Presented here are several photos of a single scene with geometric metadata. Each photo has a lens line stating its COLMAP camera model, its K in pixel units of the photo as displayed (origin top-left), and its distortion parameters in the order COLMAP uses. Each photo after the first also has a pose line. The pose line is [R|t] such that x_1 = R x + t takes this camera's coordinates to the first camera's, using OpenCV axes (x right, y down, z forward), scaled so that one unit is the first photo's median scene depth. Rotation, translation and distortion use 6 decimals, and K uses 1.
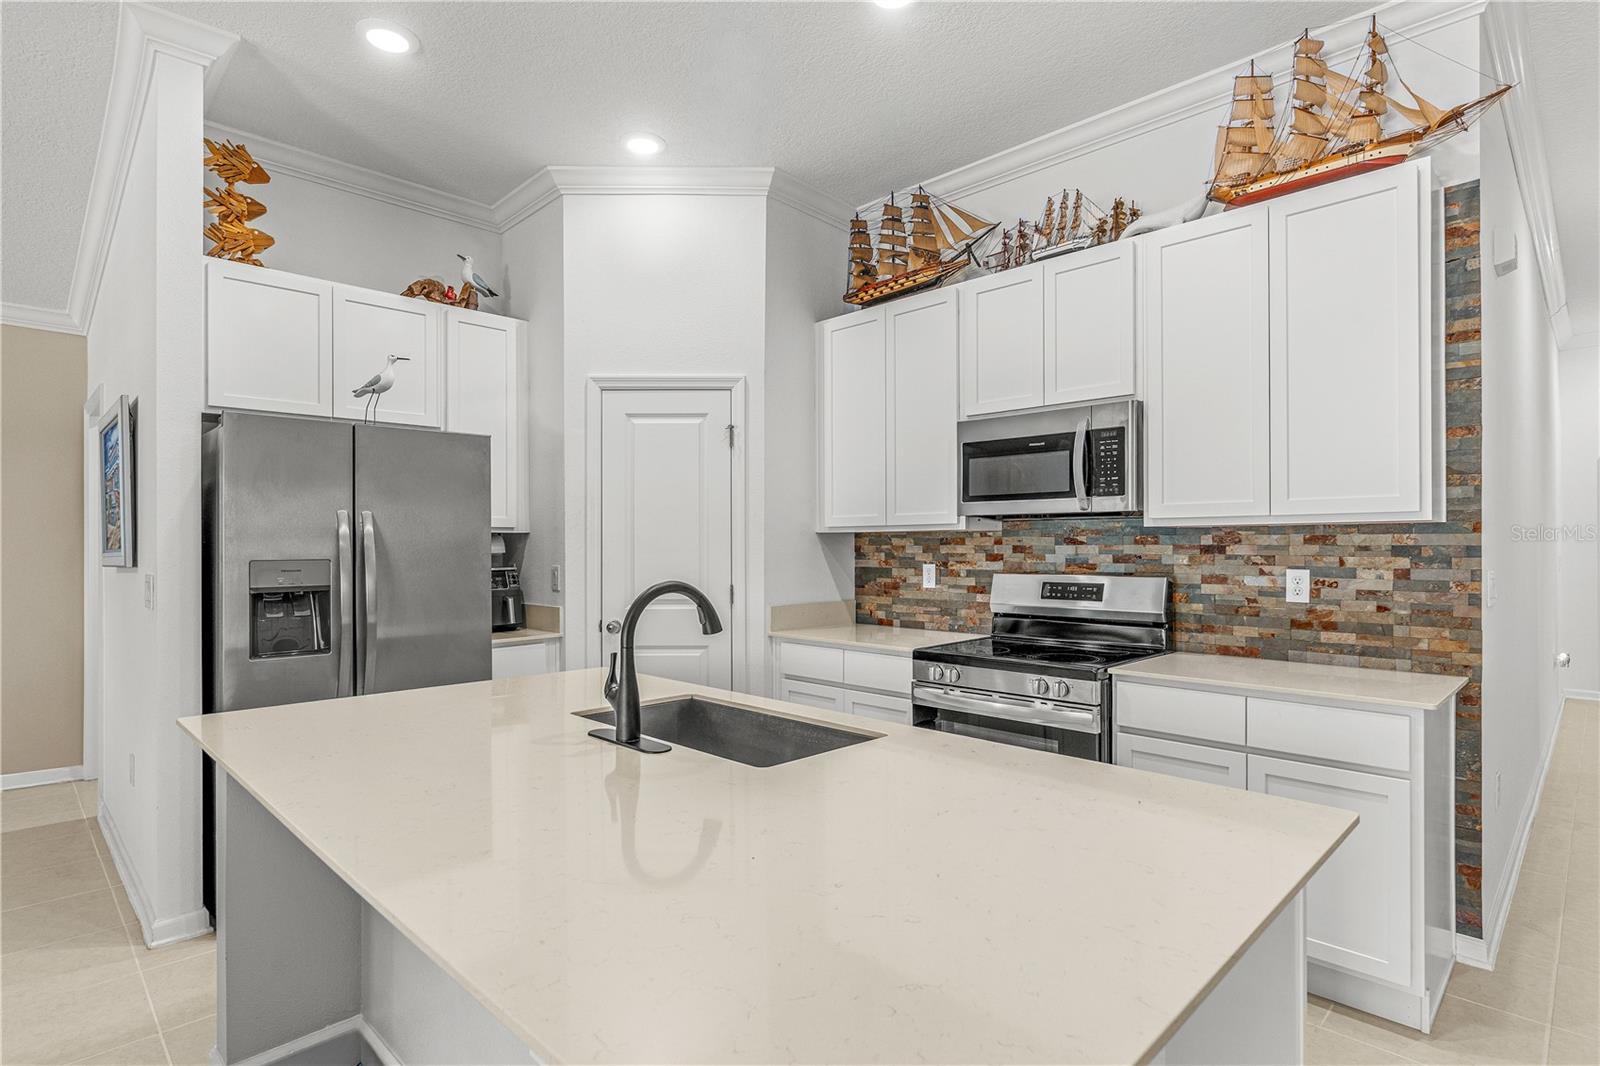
lens RADIAL K [[825.4, 0, 804.3], [0, 825.4, 541.9], [0, 0, 1]] dist [-0.001240, 0.000339]
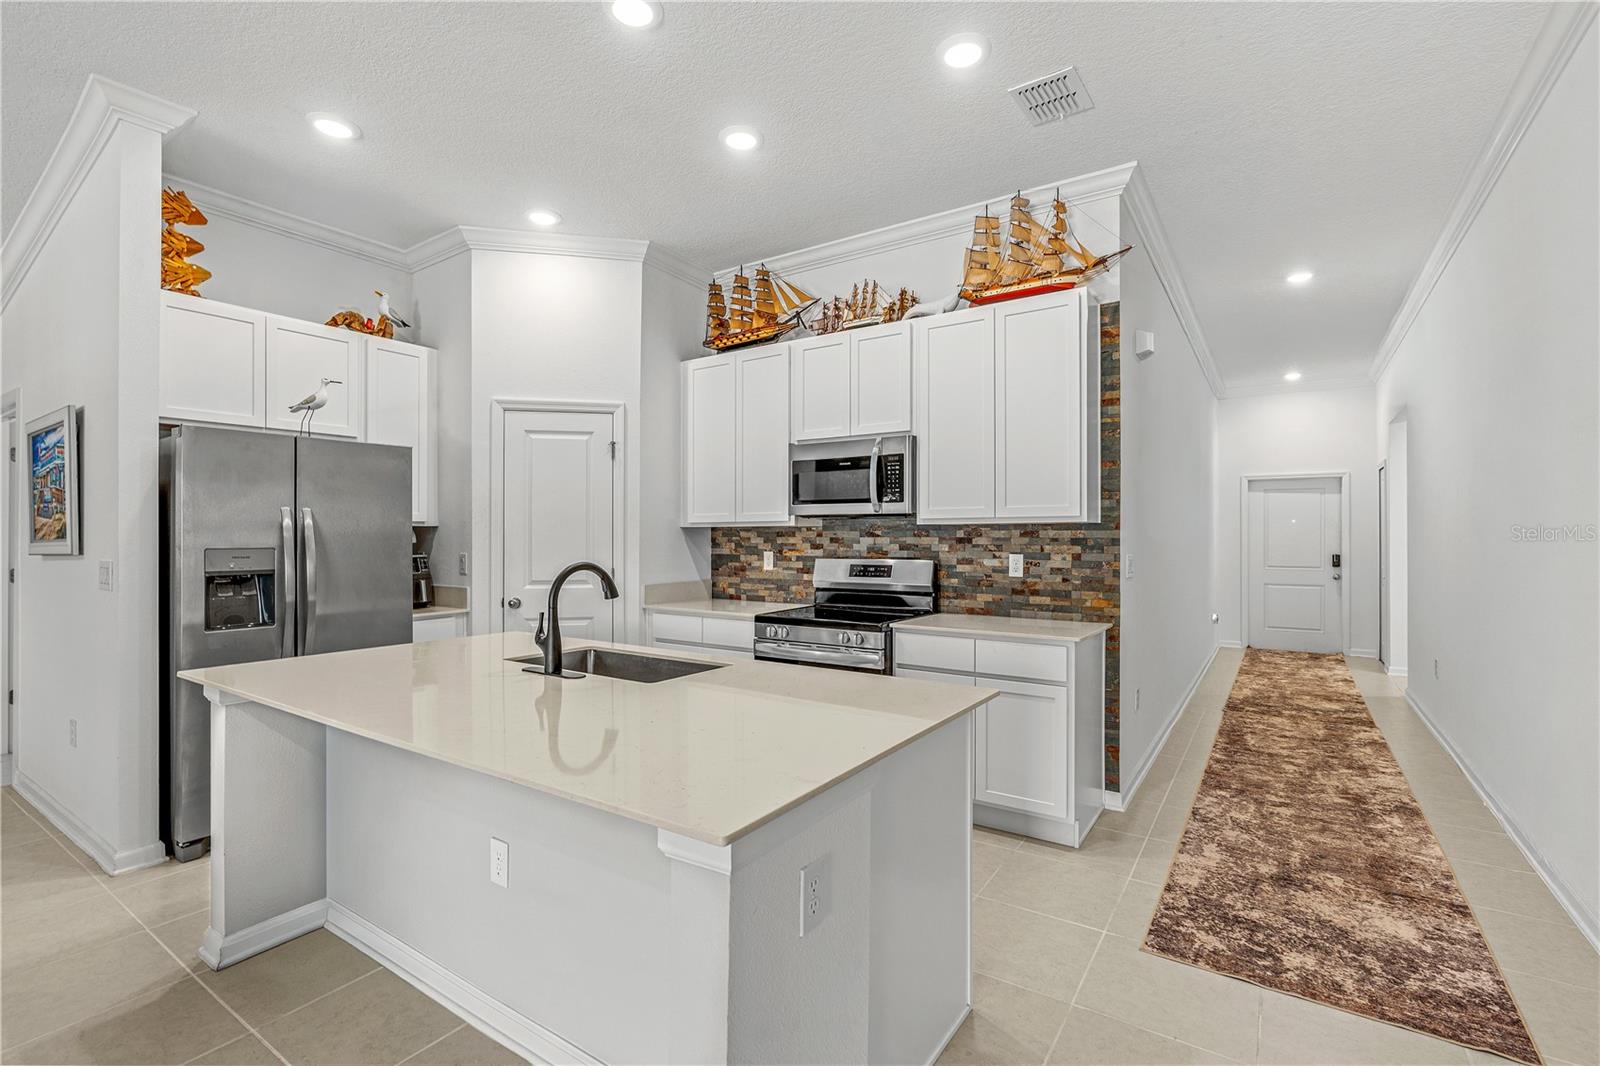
lens RADIAL K [[729.6, 0, 808.0], [0, 729.6, 533.8], [0, 0, 1]] dist [-0.009666, 0.004378]
pose [[0.981243, 0.002884, 0.192752, -0.012586], [-0.002802, 0.999996, -0.000699, -0.000904], [-0.192753, 0.000146, 0.981247, -0.180966]]
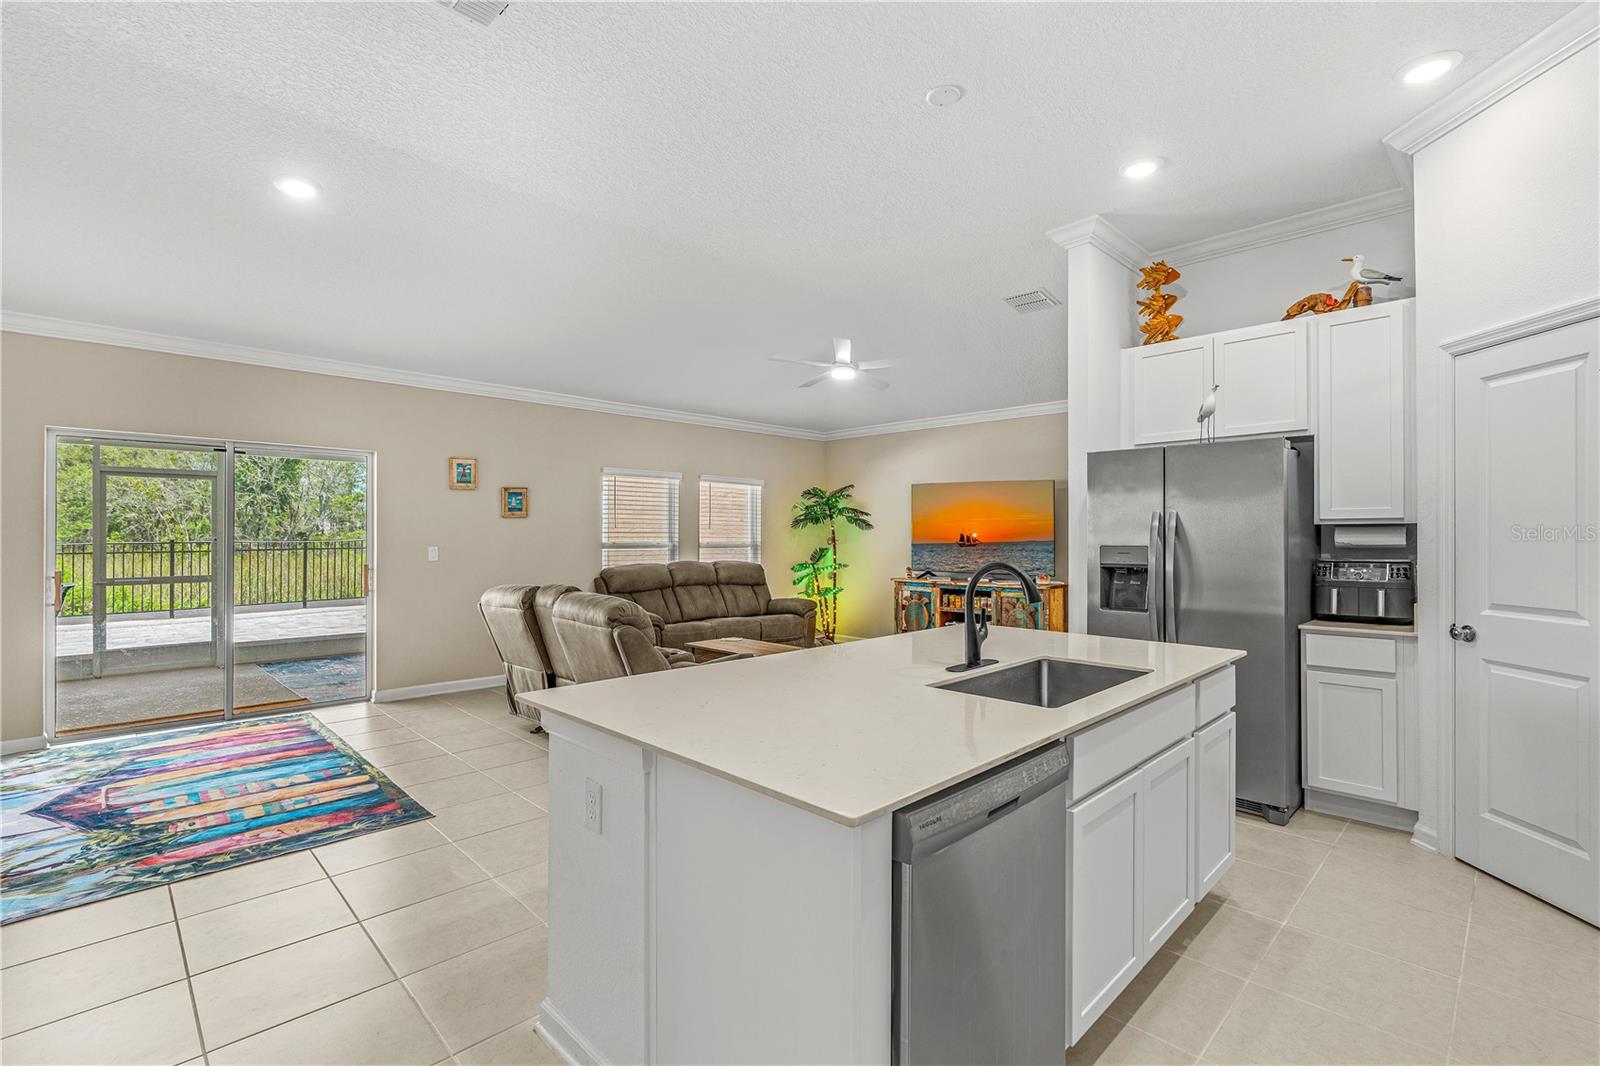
lens RADIAL K [[729.6, 0, 808.0], [0, 729.6, 526.7], [0, 0, 1]] dist [-0.009666, 0.004378]
pose [[-0.005124, -0.010533, -0.999931, 0.624477], [0.003986, 0.999936, -0.010553, -0.001325], [0.999979, -0.004040, -0.005082, 0.398969]]
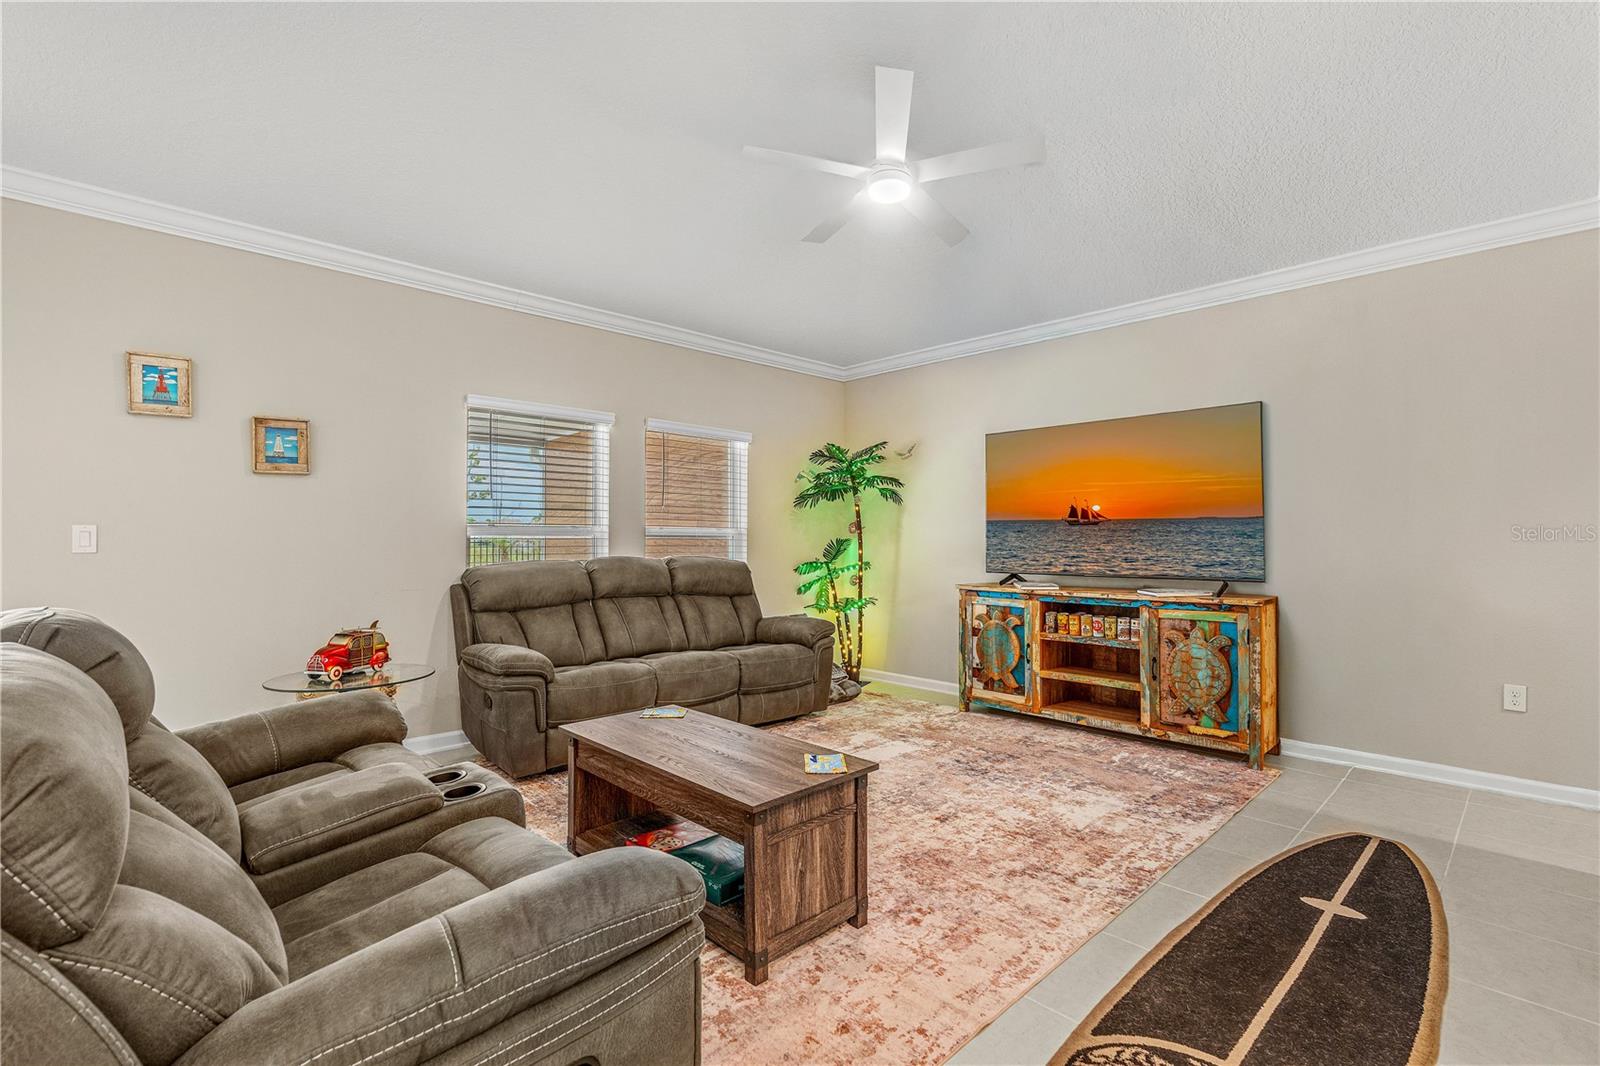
lens RADIAL K [[729.6, 0, 806.6], [0, 729.6, 548.8], [0, 0, 1]] dist [-0.009666, 0.004378]
pose [[-0.021310, 0.014334, -0.999670, -0.313631], [0.005315, 0.999885, 0.014224, 0.049759], [0.999759, -0.005010, -0.021384, 0.390693]]
